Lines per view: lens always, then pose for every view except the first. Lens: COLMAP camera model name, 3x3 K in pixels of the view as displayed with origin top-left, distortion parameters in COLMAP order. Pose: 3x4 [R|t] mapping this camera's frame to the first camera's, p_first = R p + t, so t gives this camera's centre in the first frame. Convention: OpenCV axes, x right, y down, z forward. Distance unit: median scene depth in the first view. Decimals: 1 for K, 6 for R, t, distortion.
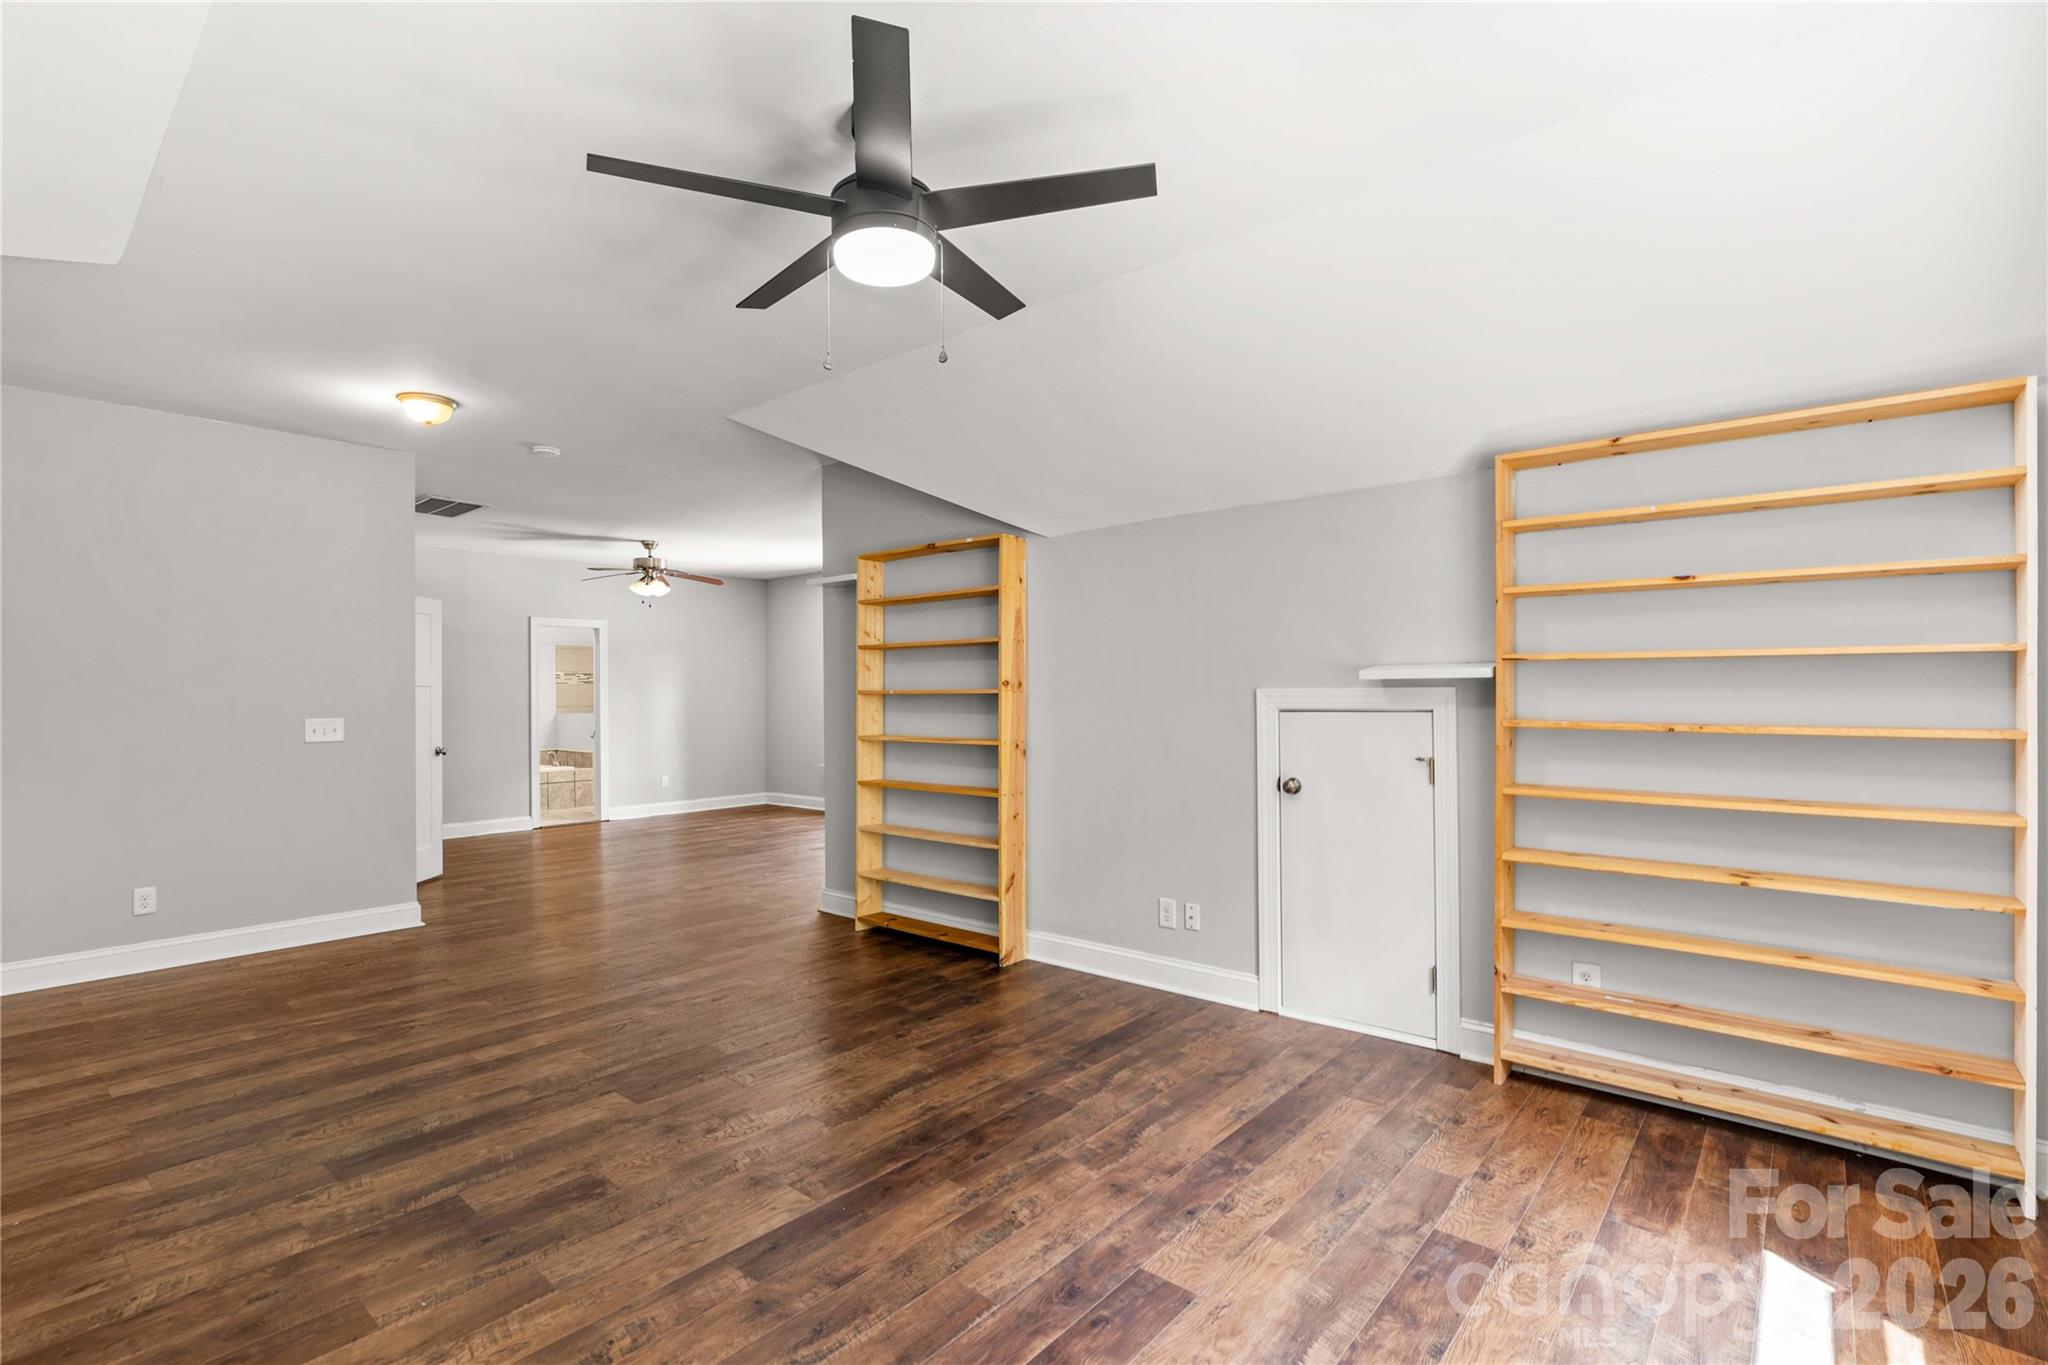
lens RADIAL K [[942.4, 0, 1026.9], [0, 942.4, 690.3], [0, 0, 1]] dist [-0.019867, 0.007011]
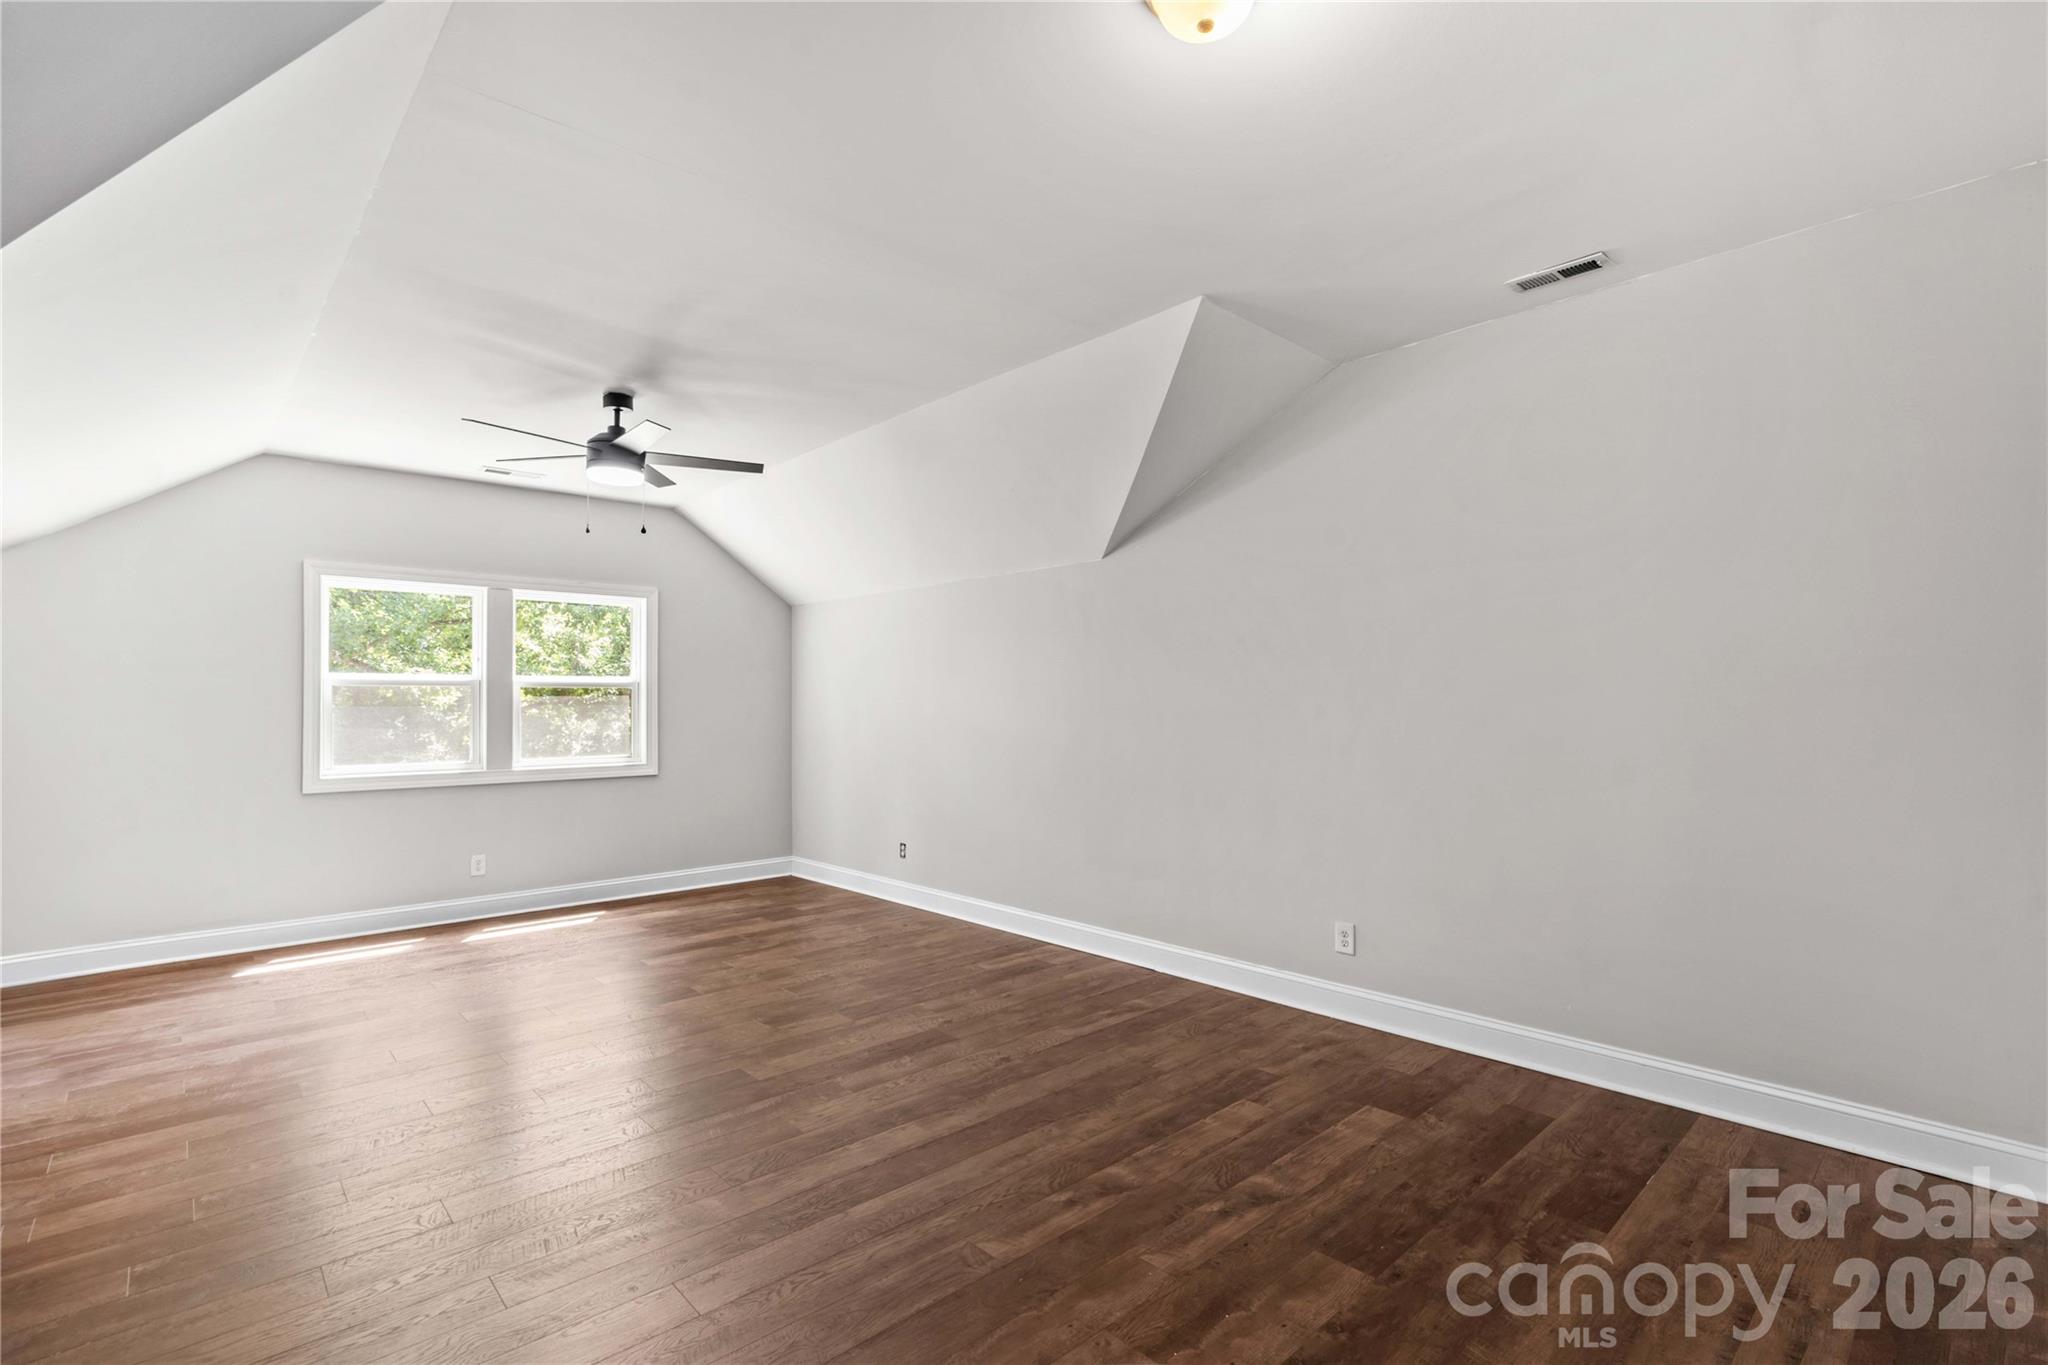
lens RADIAL K [[942.4, 0, 1028.3], [0, 942.4, 688.9], [0, 0, 1]] dist [-0.019867, 0.007011]
pose [[-0.992886, 0.014677, 0.118158, -0.925067], [0.012218, 0.999694, -0.021515, 0.013720], [-0.118438, -0.019918, -0.992762, 2.149521]]
